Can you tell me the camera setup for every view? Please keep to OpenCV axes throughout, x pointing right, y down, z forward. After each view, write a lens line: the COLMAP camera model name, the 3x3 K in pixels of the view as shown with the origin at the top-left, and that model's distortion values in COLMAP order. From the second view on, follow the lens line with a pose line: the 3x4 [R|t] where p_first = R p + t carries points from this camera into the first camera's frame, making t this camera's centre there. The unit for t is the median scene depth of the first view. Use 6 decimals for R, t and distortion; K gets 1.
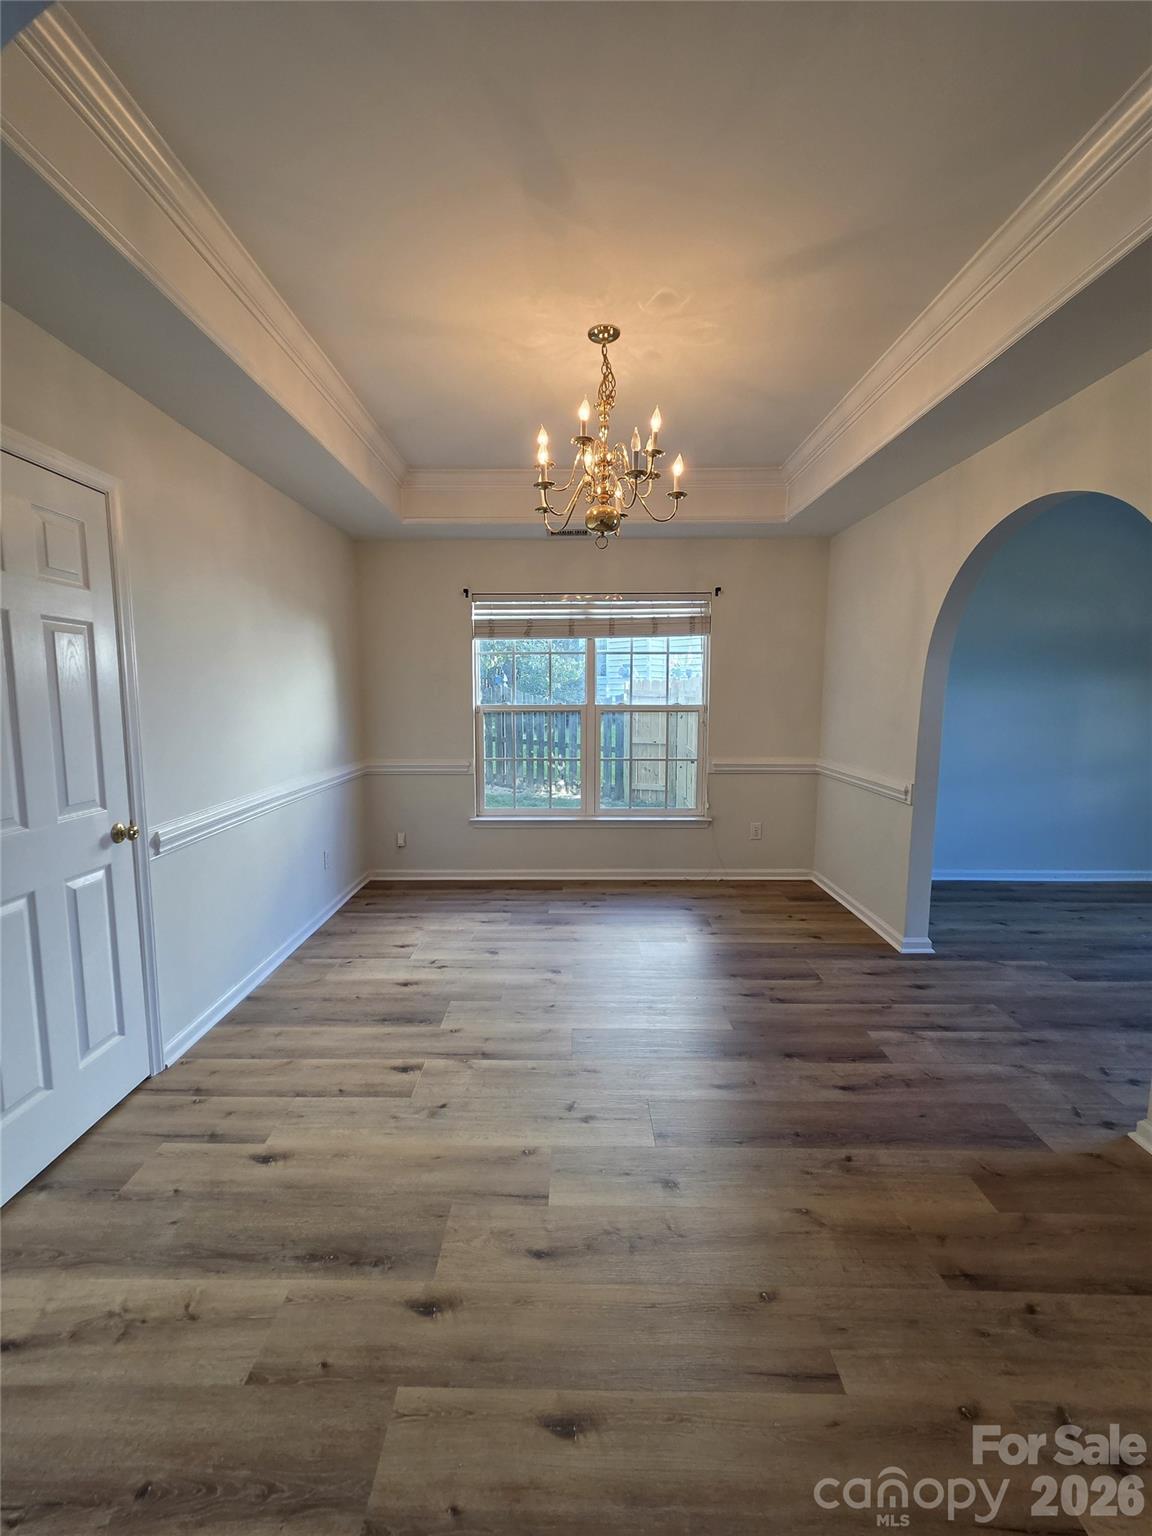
lens RADIAL K [[627.5, 0, 566.0], [0, 627.5, 761.7], [0, 0, 1]] dist [-0.000501, -0.000090]
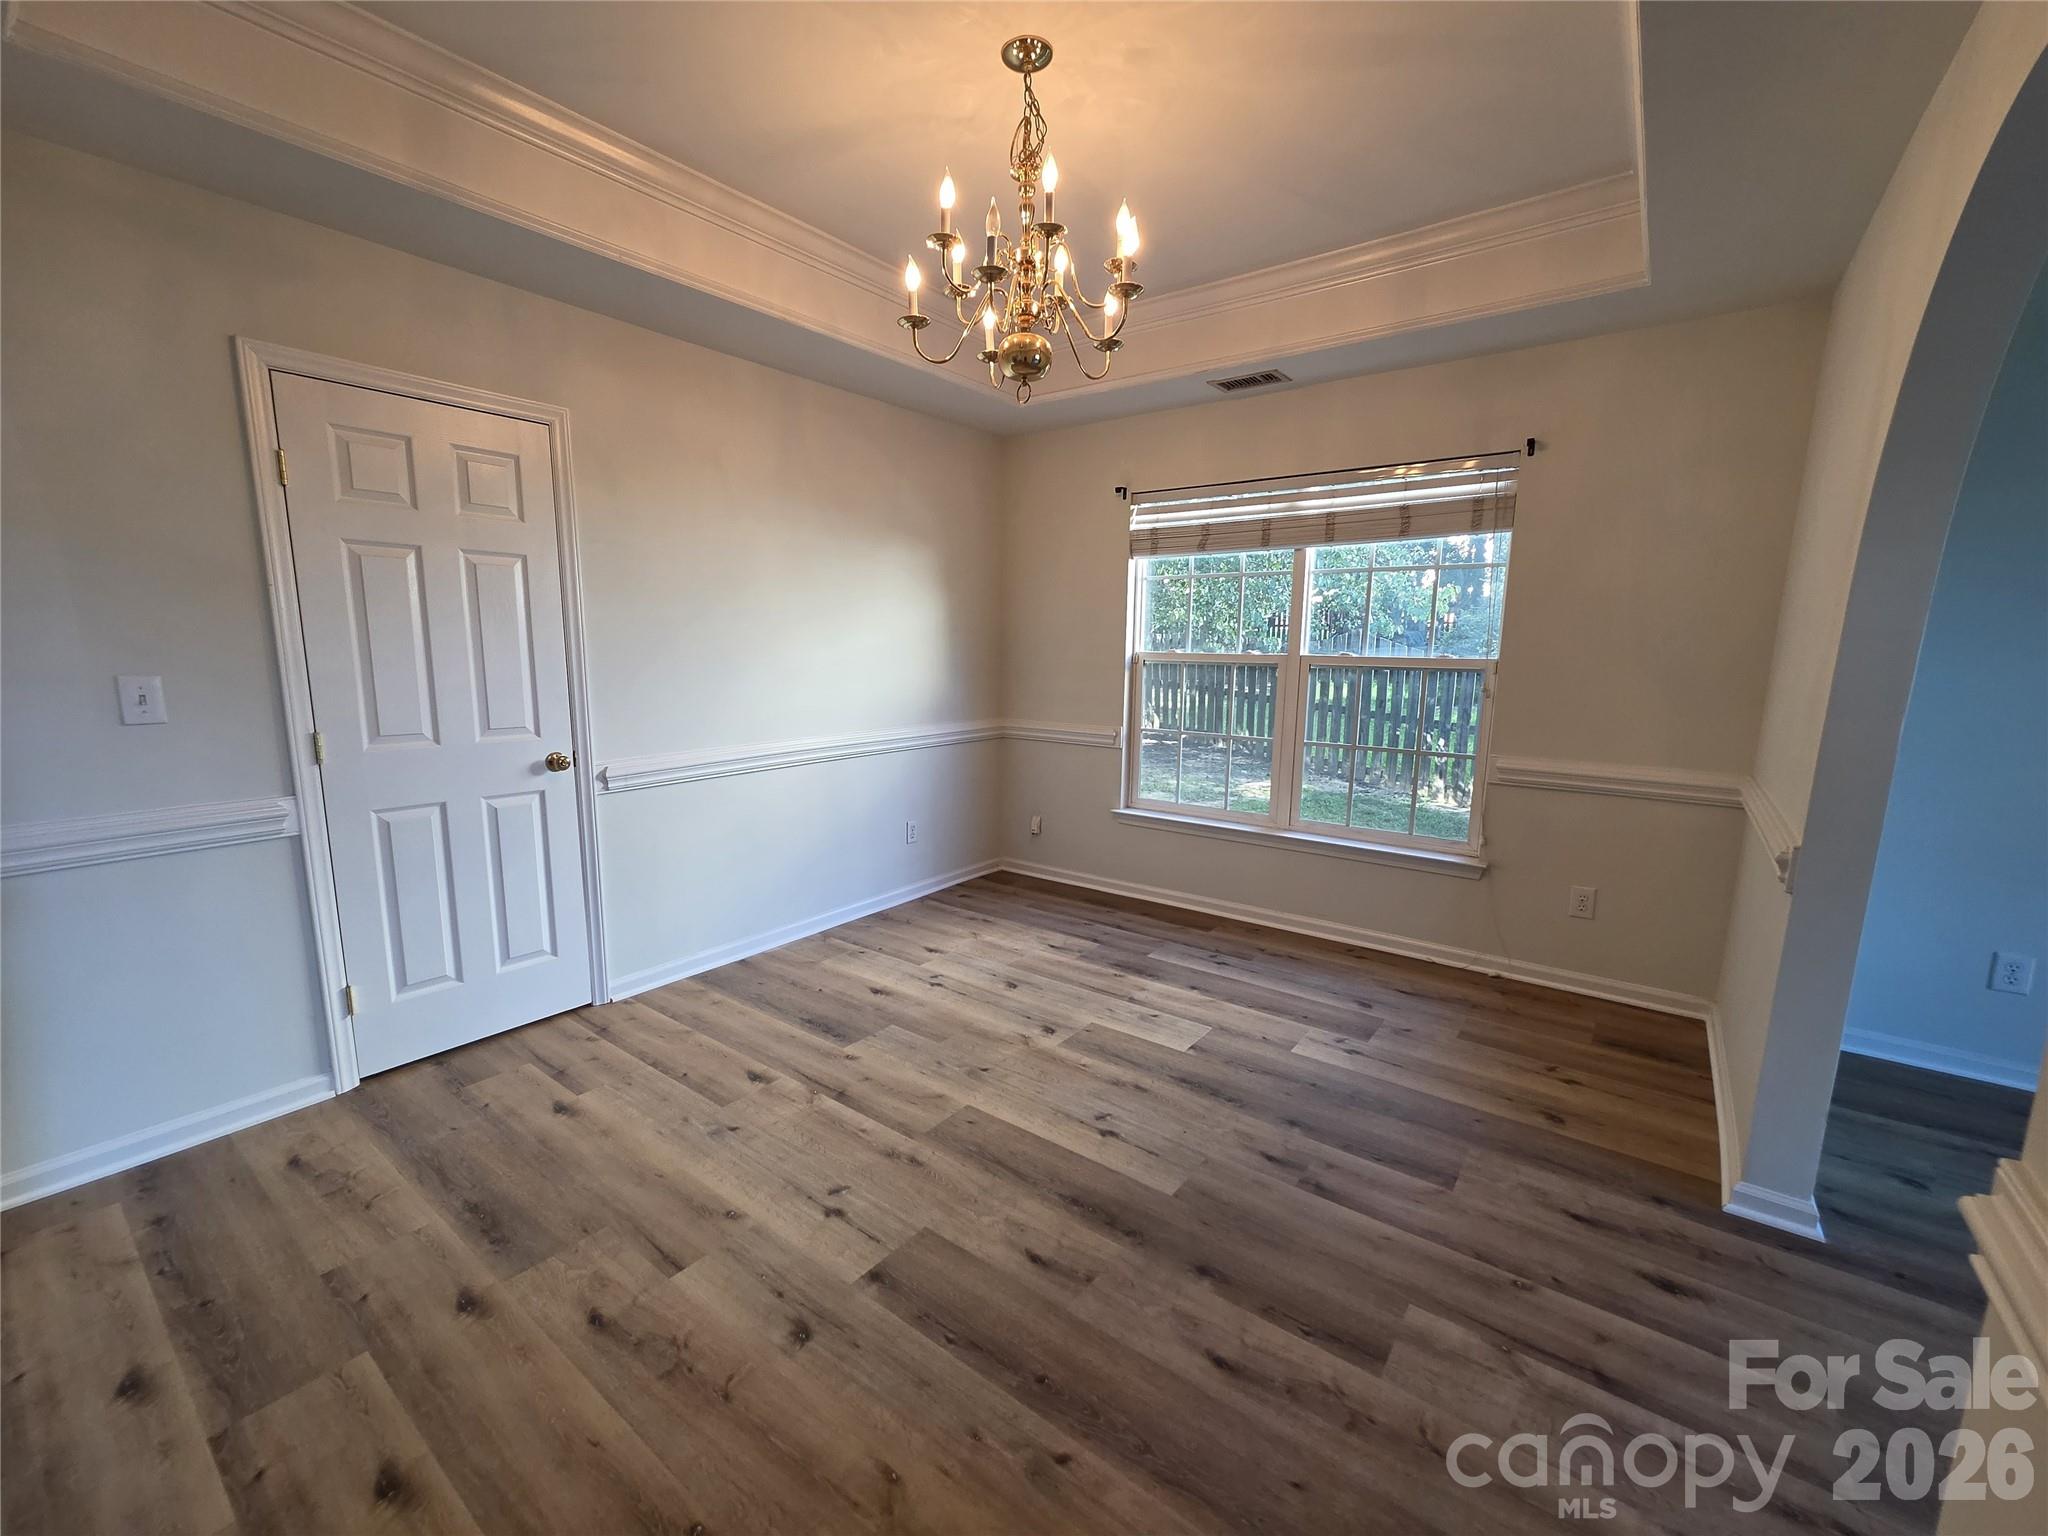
lens RADIAL K [[836.7, 0, 1027.6], [0, 836.7, 776.5], [0, 0, 1]] dist [-0.000501, -0.000090]
pose [[0.805941, 0.104222, -0.582749, 0.458279], [-0.076387, 0.994460, 0.072211, -0.012883], [0.587047, -0.013683, 0.809437, 0.223253]]
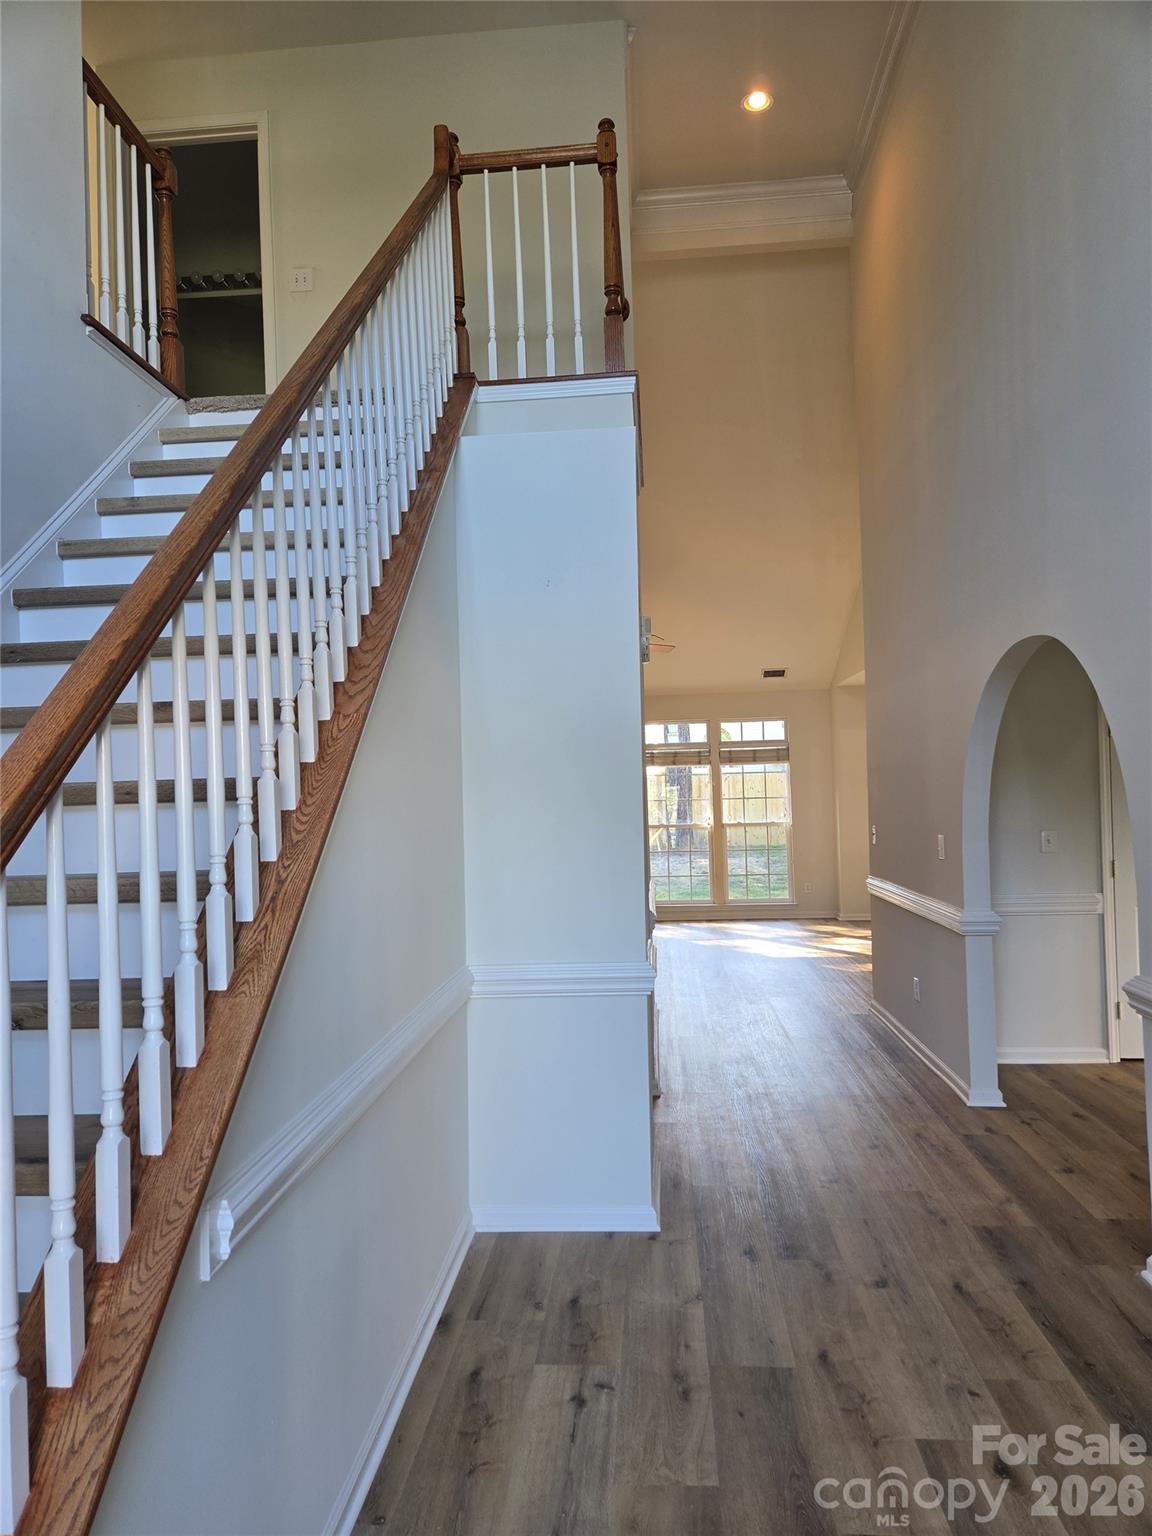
lens RADIAL K [[1023.2, 0, 586.7], [0, 1023.2, 773.5], [0, 0, 1]] dist [0.063173, -0.062989]
pose [[-0.056802, -0.025140, -0.998069, 1.278709], [-0.095312, 0.995254, -0.019644, 0.022415], [0.993826, 0.094012, -0.058928, -0.320121]]
